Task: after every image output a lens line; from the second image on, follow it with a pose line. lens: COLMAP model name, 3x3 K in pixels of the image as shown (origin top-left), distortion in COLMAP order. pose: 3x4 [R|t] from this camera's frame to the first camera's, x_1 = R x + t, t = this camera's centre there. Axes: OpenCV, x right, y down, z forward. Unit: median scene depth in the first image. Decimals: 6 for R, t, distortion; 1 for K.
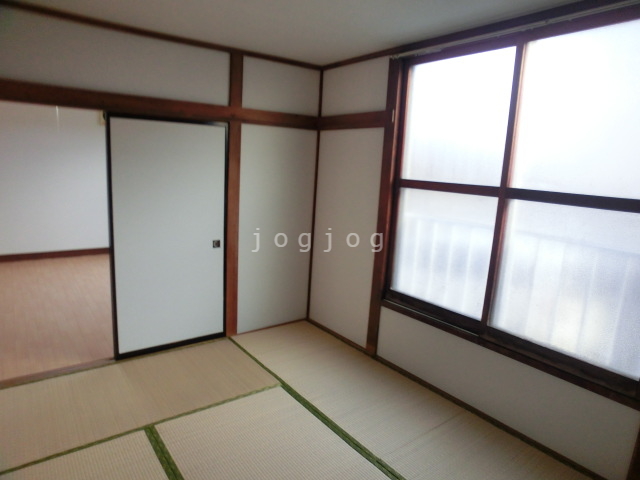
lens RADIAL K [[415.9, 0, 308.3], [0, 415.9, 241.0], [0, 0, 1]] dist [-0.085144, 0.059417]
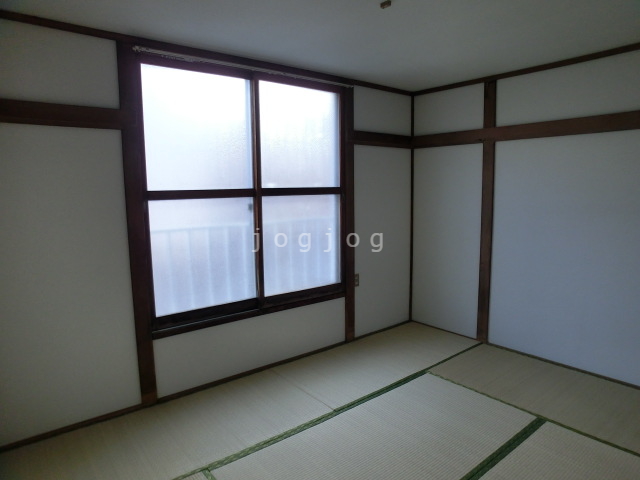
lens RADIAL K [[415.9, 0, 308.3], [0, 415.9, 241.0], [0, 0, 1]] dist [-0.085144, 0.059417]
pose [[-0.033569, -0.178473, 0.983372, -0.786931], [0.194084, 0.964032, 0.181588, -0.165658], [-0.980410, 0.196953, 0.002278, 0.814593]]
